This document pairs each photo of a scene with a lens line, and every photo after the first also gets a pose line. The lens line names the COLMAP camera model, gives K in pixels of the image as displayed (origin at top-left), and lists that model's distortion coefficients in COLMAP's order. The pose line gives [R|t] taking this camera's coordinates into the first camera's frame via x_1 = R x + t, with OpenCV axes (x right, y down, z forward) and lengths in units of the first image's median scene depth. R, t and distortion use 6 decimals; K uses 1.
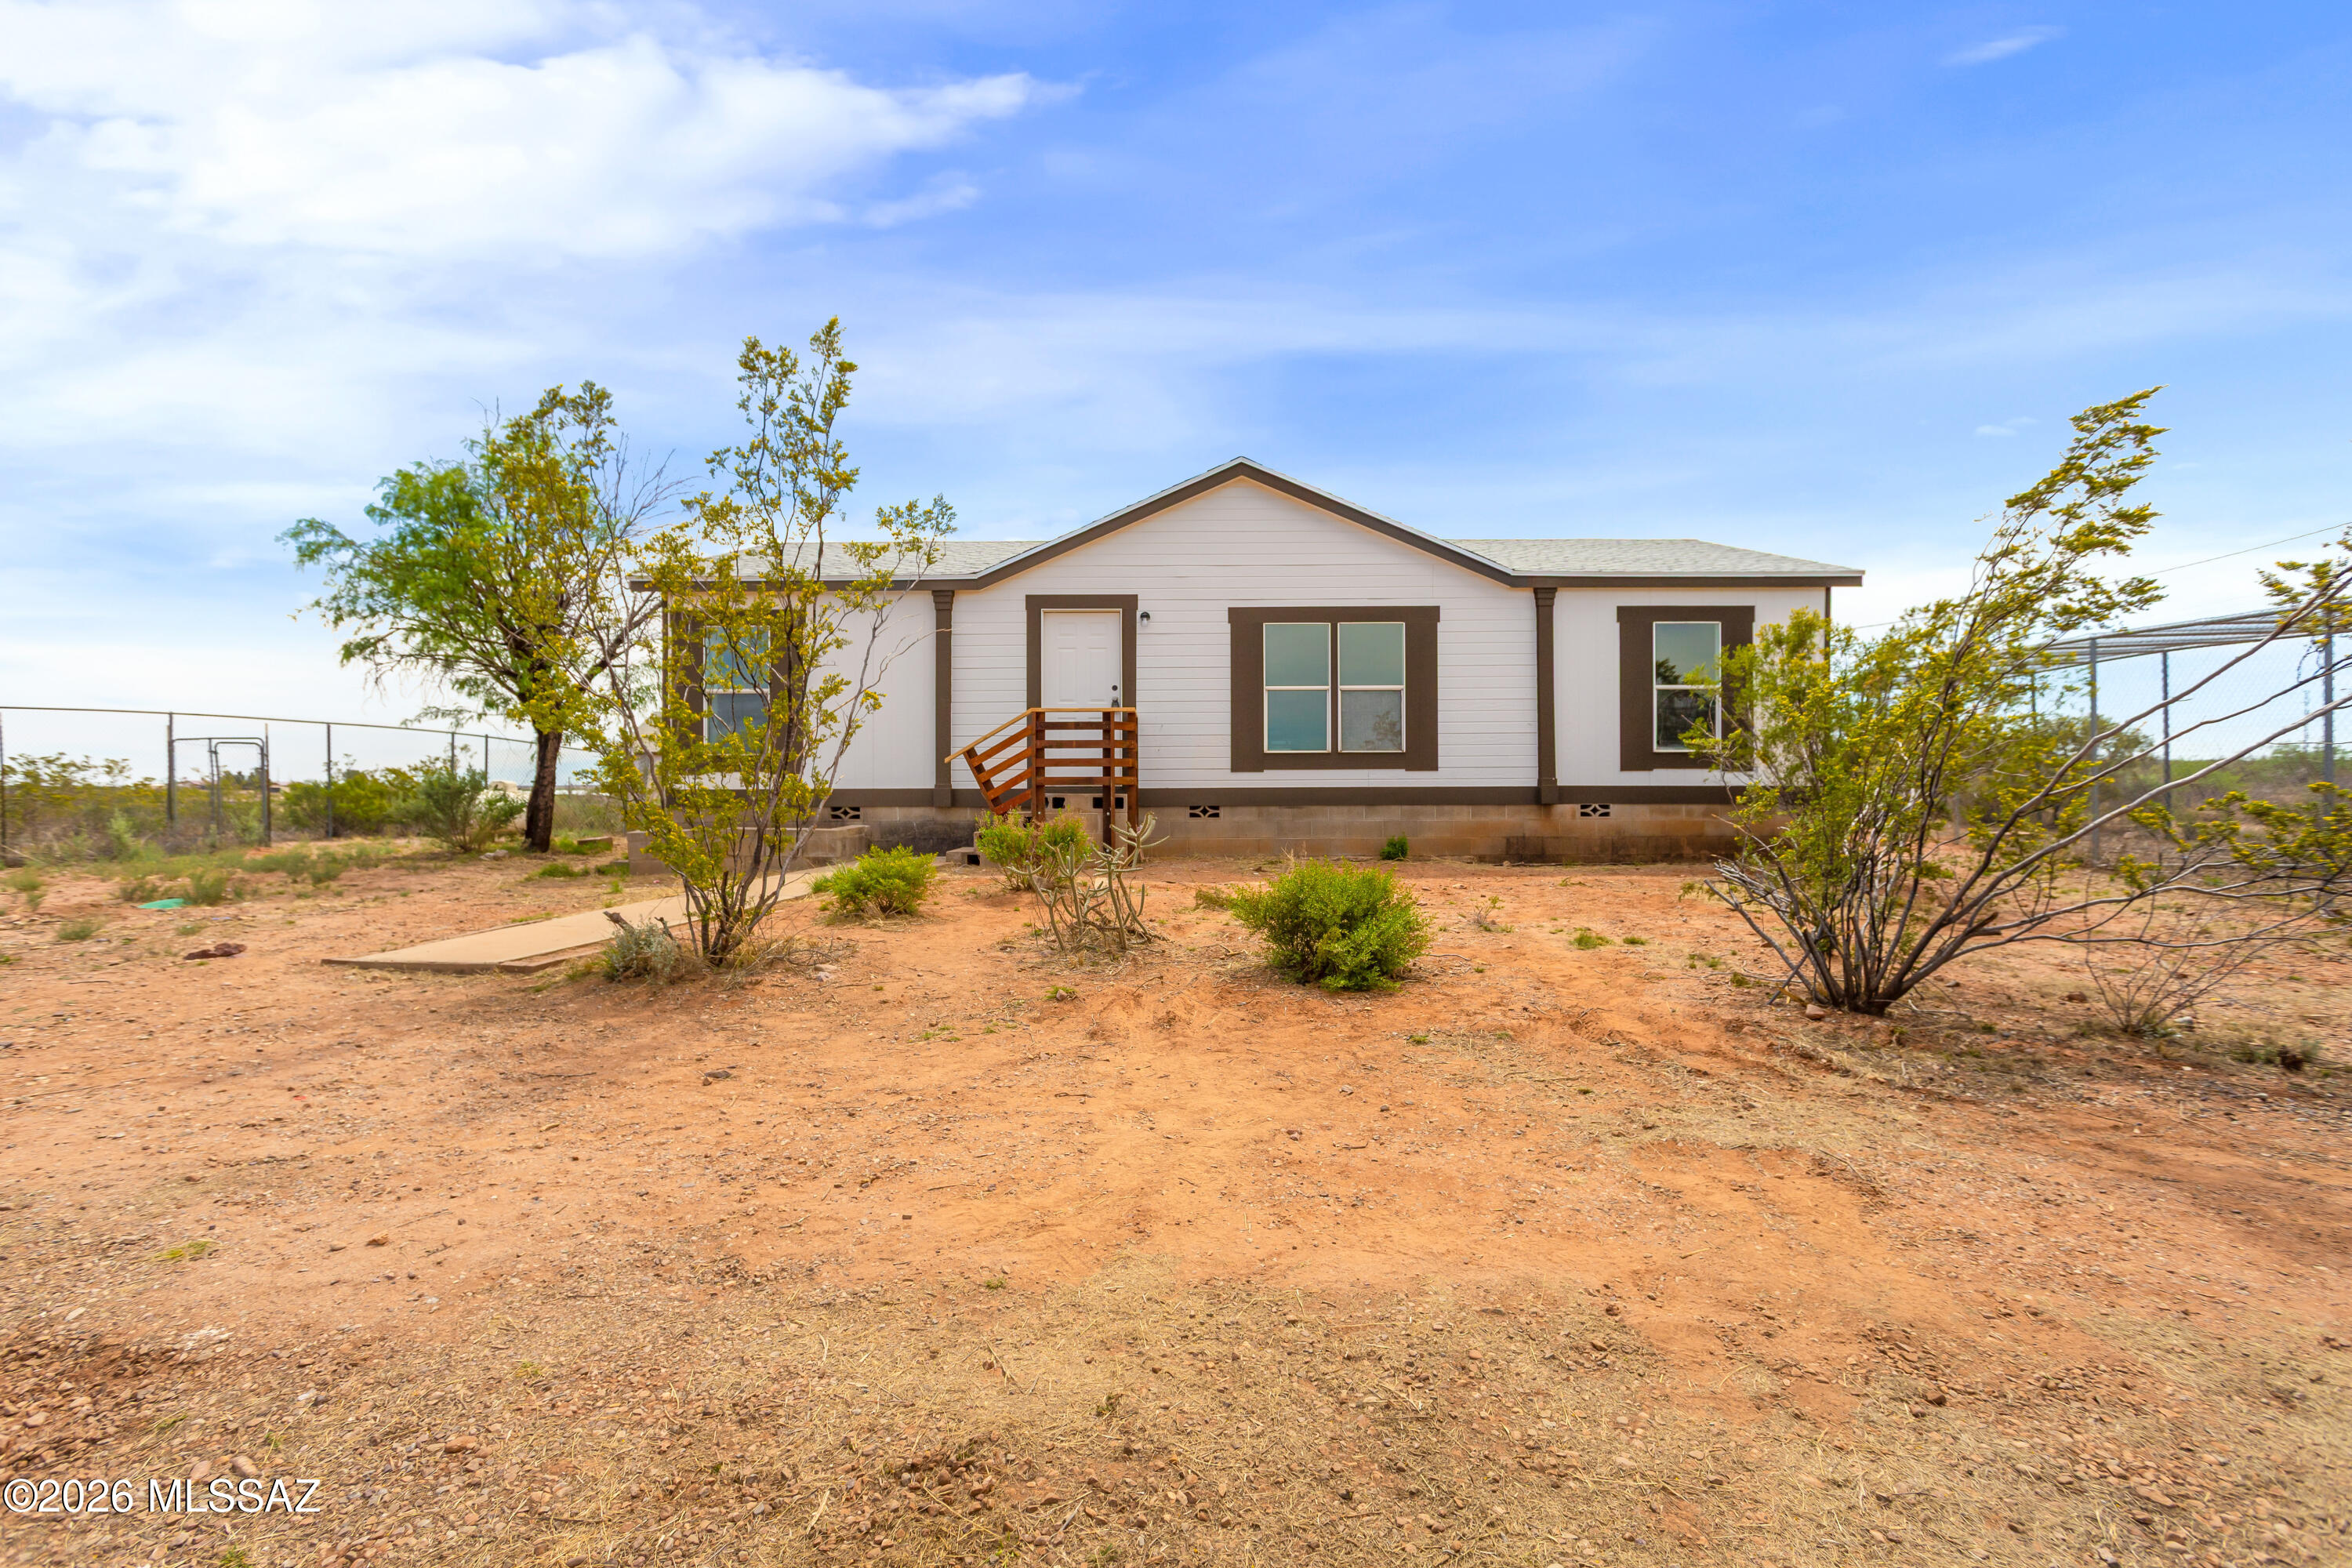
lens RADIAL K [[1148.0, 0, 1176.0], [0, 1148.0, 784.0], [0, 0, 1]] dist [-0.000165, 0.000272]
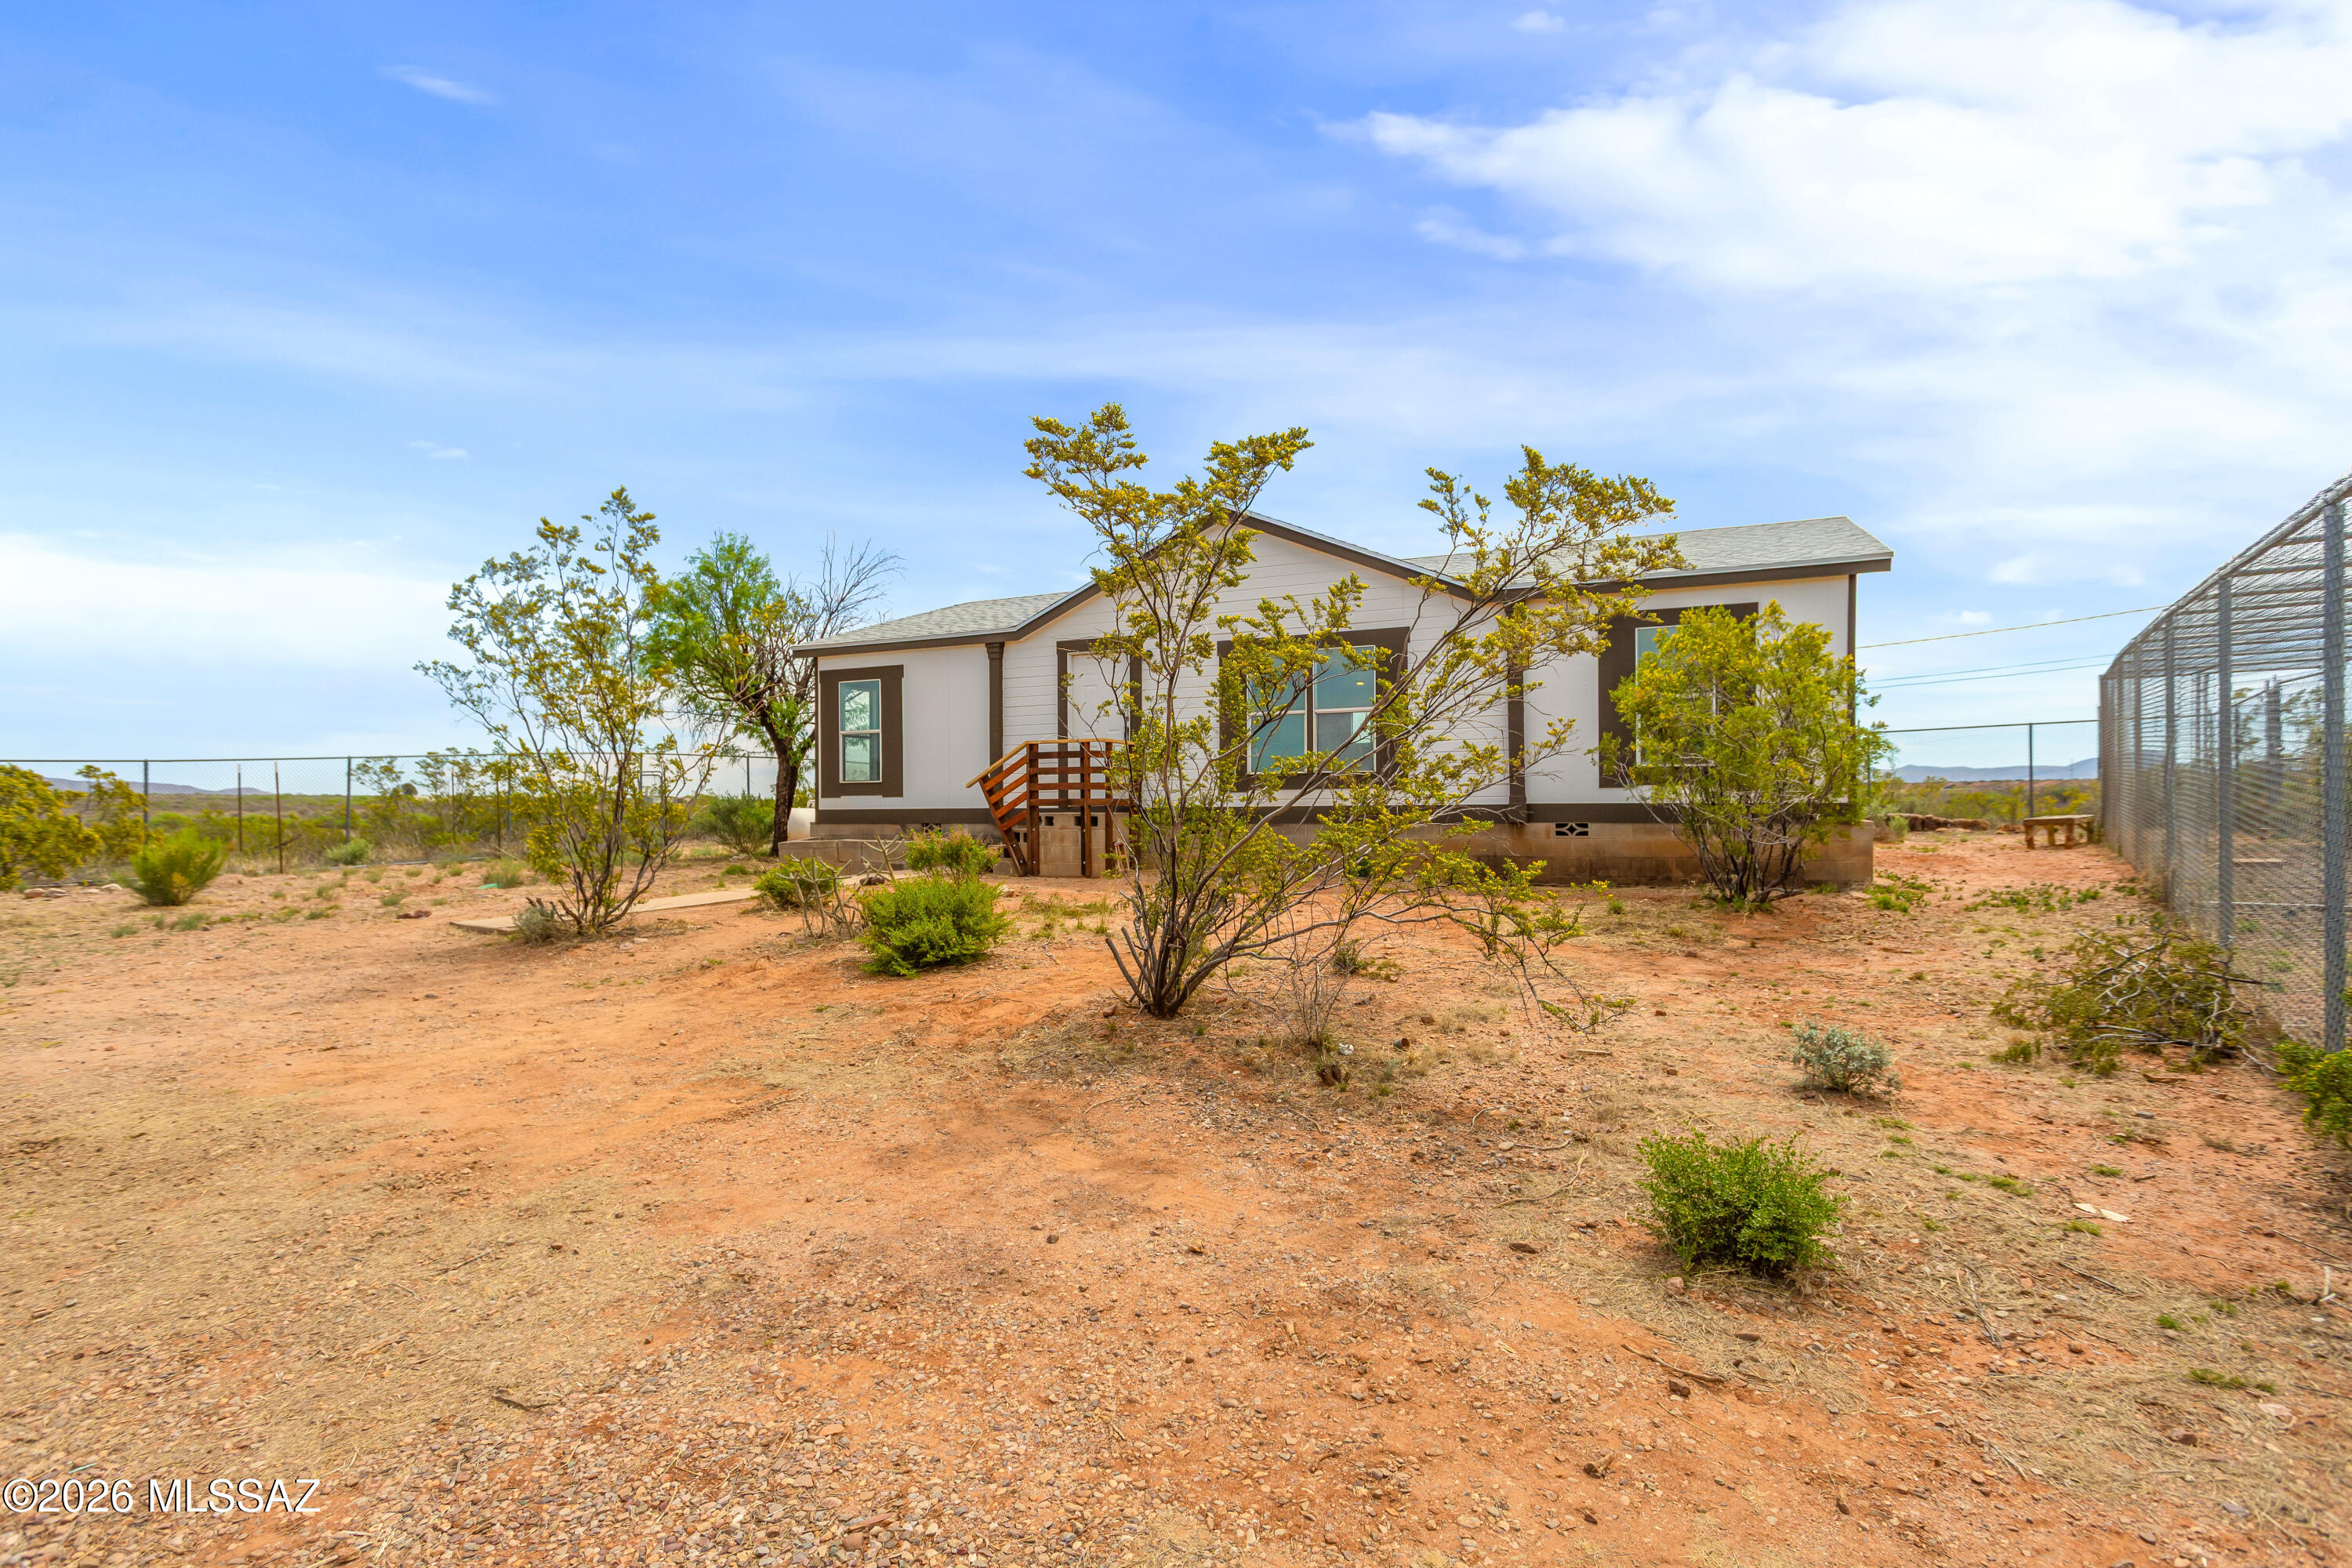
lens RADIAL K [[1144.8, 0, 1181.0], [0, 1144.8, 818.8], [0, 0, 1]] dist [0.004651, 0.000897]
pose [[0.911541, 0.001052, -0.411208, 0.460716], [0.006031, 0.999855, 0.015925, -0.003239], [0.411165, -0.016997, 0.911403, -0.005085]]
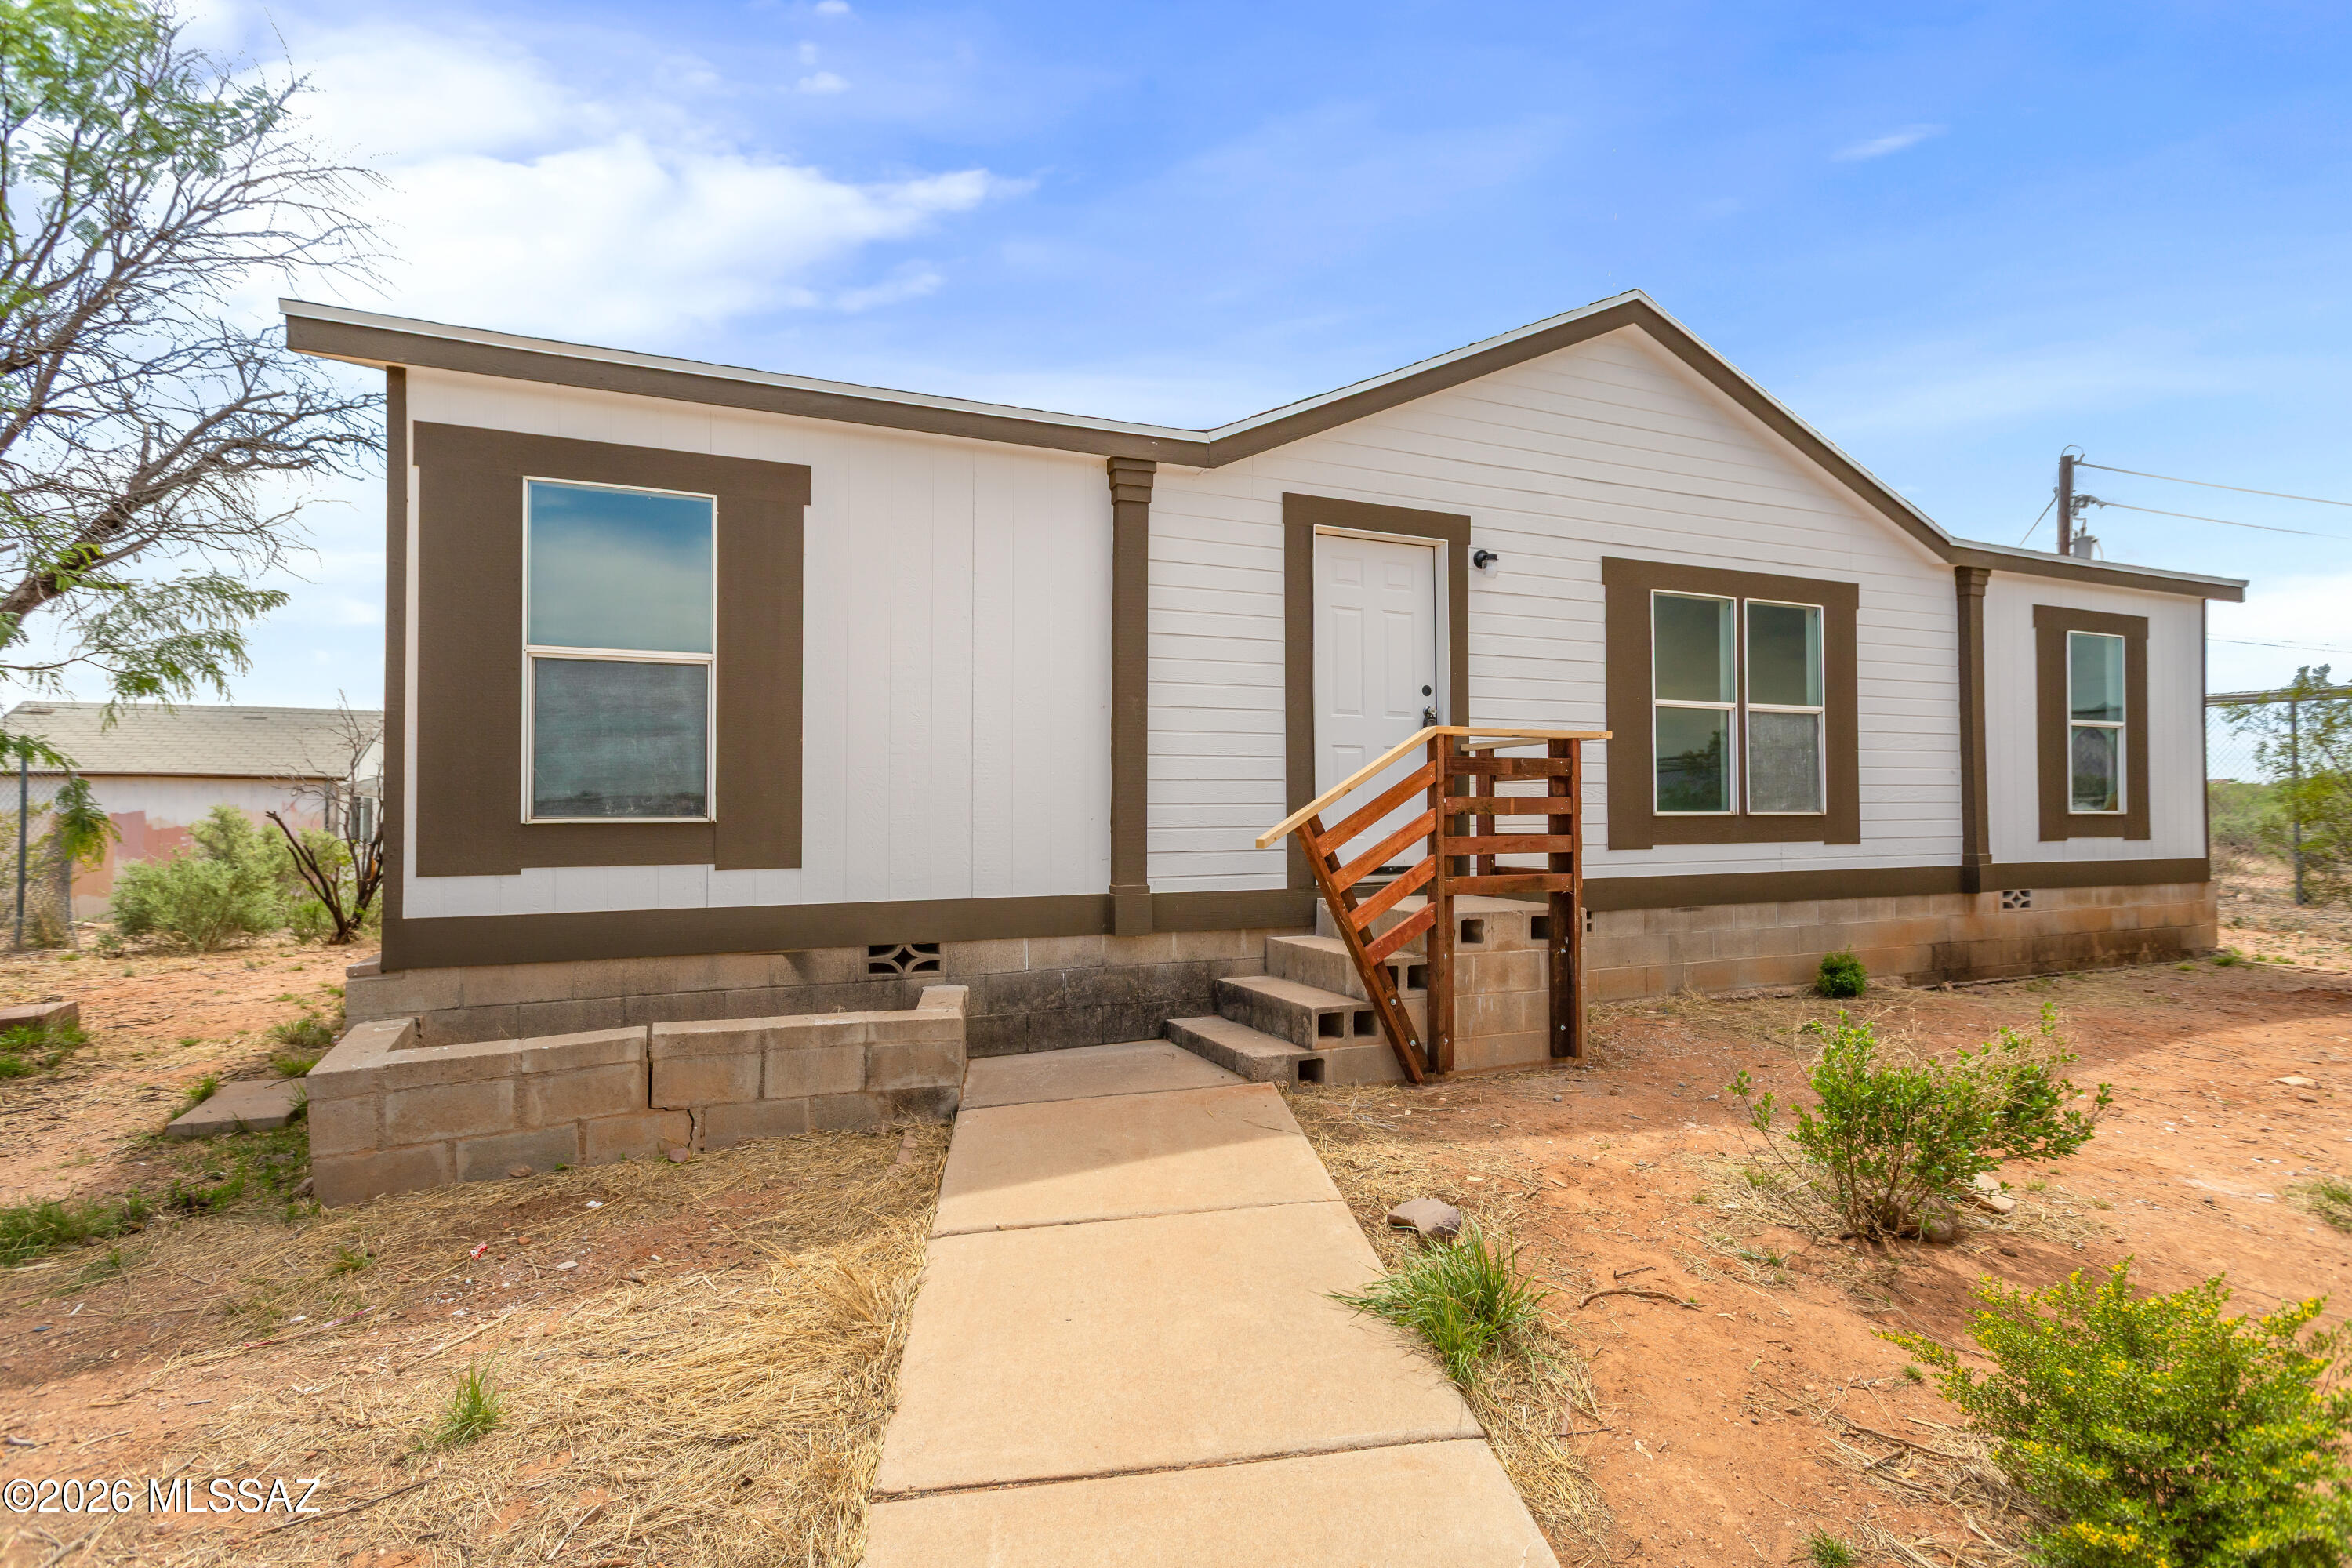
lens RADIAL K [[1125.5, 0, 1176.0], [0, 1125.5, 784.0], [0, 0, 1]] dist [0.004513, -0.000224]
pose [[0.916752, 0.010255, 0.399325, -0.364434], [-0.003721, 0.999846, -0.017135, -0.032275], [-0.399439, 0.014223, 0.916649, 0.582152]]
